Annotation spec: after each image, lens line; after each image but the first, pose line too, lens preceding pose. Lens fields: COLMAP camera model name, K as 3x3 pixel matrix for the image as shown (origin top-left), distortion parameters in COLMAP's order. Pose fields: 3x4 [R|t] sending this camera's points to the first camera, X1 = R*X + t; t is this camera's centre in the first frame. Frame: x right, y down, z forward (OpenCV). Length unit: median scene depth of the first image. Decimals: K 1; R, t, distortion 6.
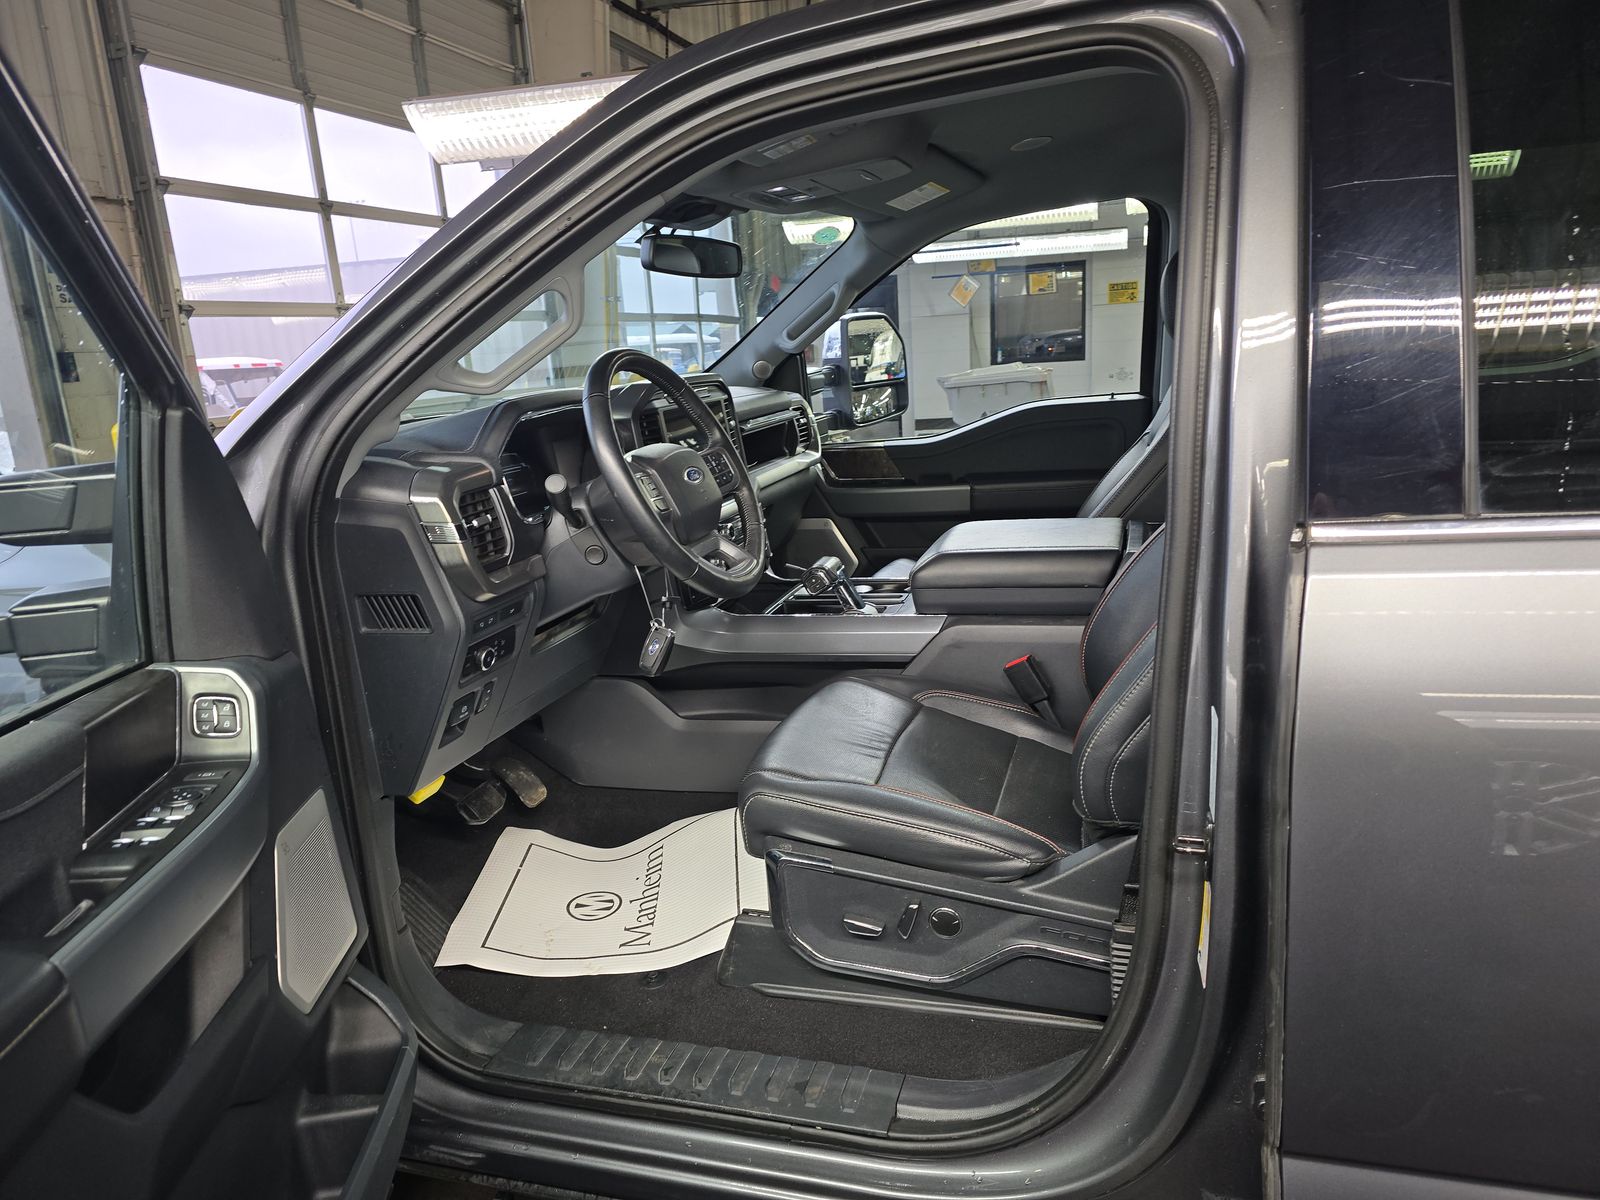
lens RADIAL K [[1067.1, 0, 800.0], [0, 1067.1, 600.0], [0, 0, 1]] dist [0.041962, -0.067619]
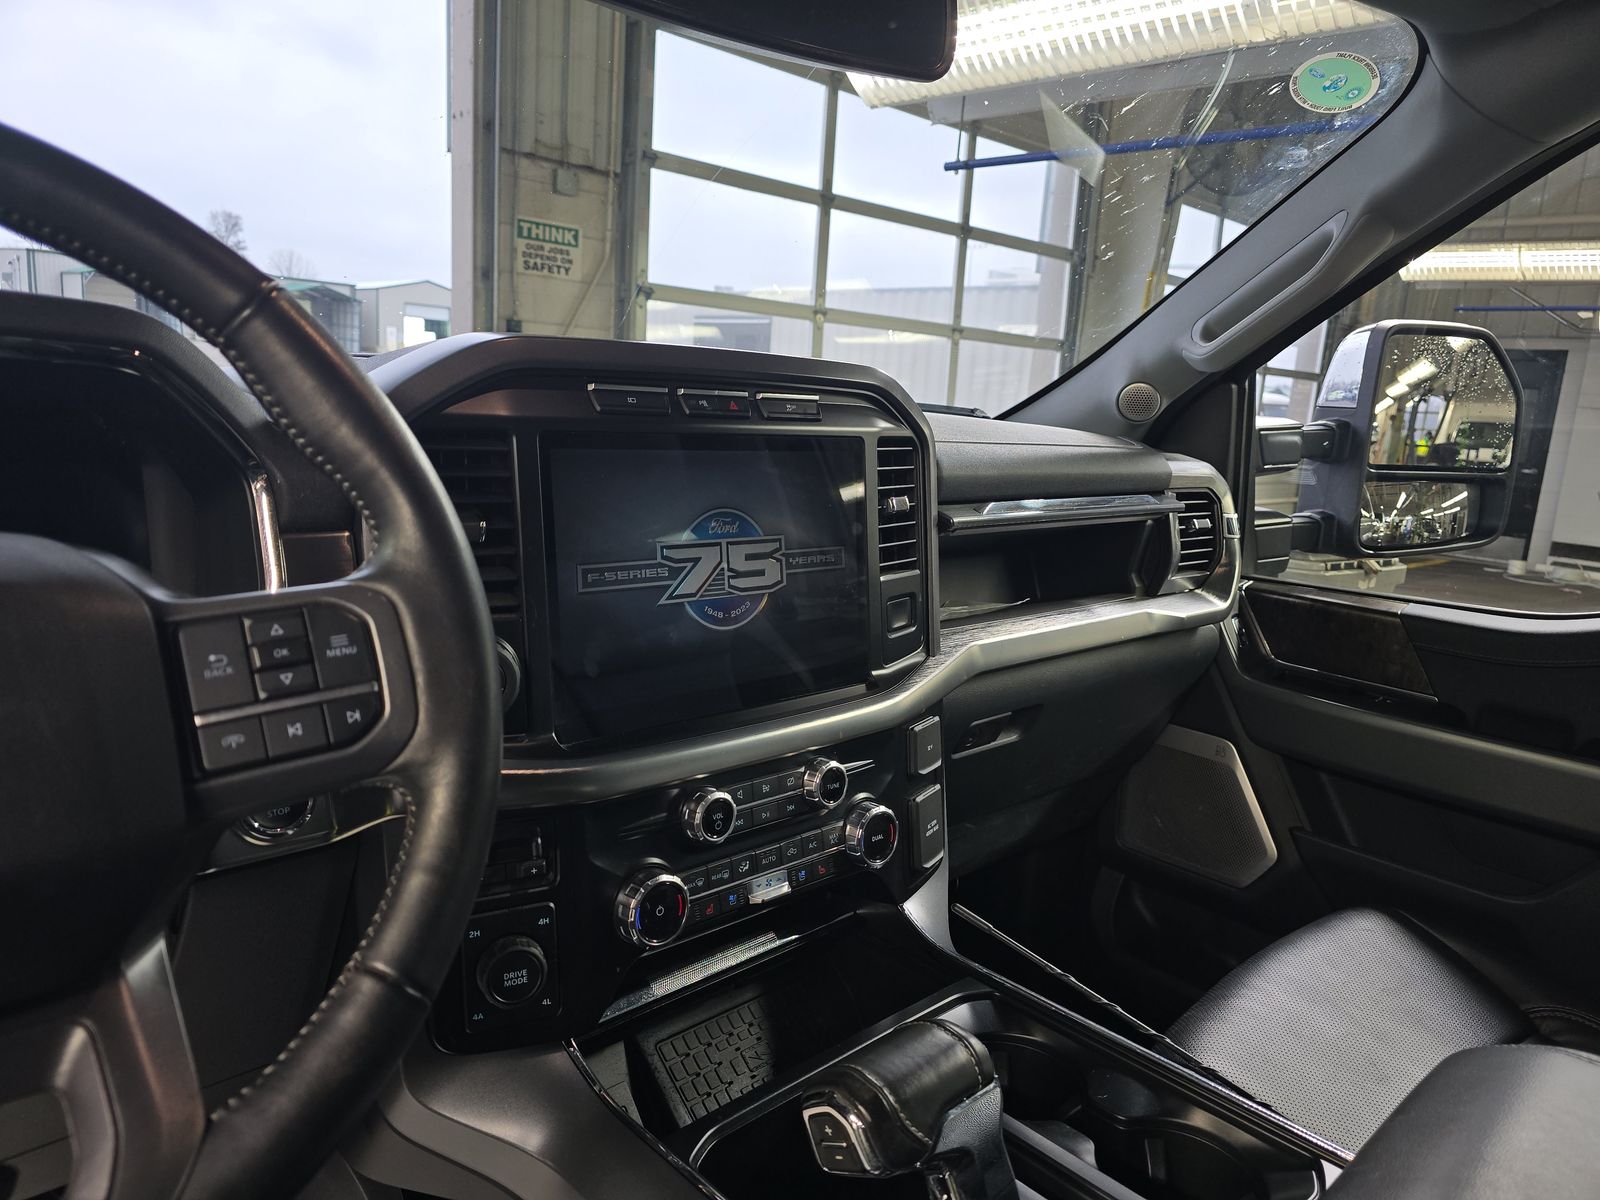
lens RADIAL K [[1067.1, 0, 800.0], [0, 1067.1, 600.0], [0, 0, 1]] dist [0.041962, -0.067619]
pose [[0.859928, 0.206140, -0.466938, 0.061945], [-0.226357, 0.973956, 0.013108, -0.087394], [0.457479, 0.094423, 0.884193, 0.443031]]
